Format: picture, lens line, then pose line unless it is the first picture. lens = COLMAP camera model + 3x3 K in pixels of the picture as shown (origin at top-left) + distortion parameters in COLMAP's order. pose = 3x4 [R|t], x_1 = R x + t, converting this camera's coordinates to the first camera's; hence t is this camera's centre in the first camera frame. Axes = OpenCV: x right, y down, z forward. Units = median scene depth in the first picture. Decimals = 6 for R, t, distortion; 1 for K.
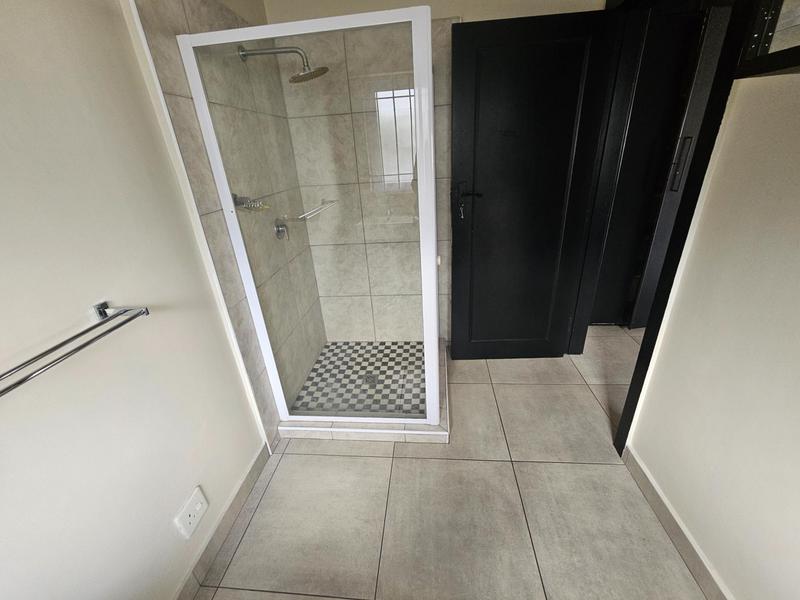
lens RADIAL K [[333.6, 0, 393.7], [0, 333.6, 295.2], [0, 0, 1]] dist [-0.003555, 0.001182]
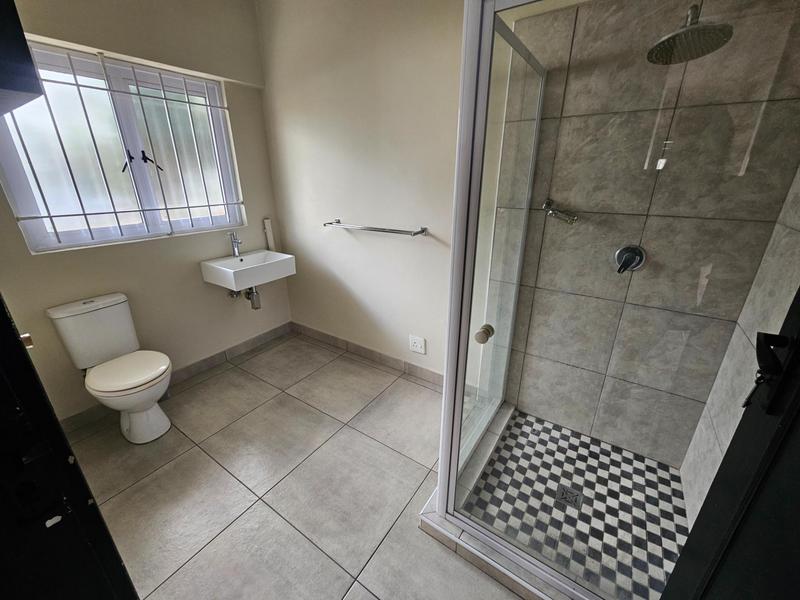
lens RADIAL K [[333.6, 0, 403.2], [0, 333.6, 295.4], [0, 0, 1]] dist [-0.003555, 0.001182]
pose [[-0.472692, 0.362951, -0.803013, 0.658149], [-0.318889, 0.779036, 0.539827, -0.440300], [0.821506, 0.511244, -0.252503, 0.924908]]
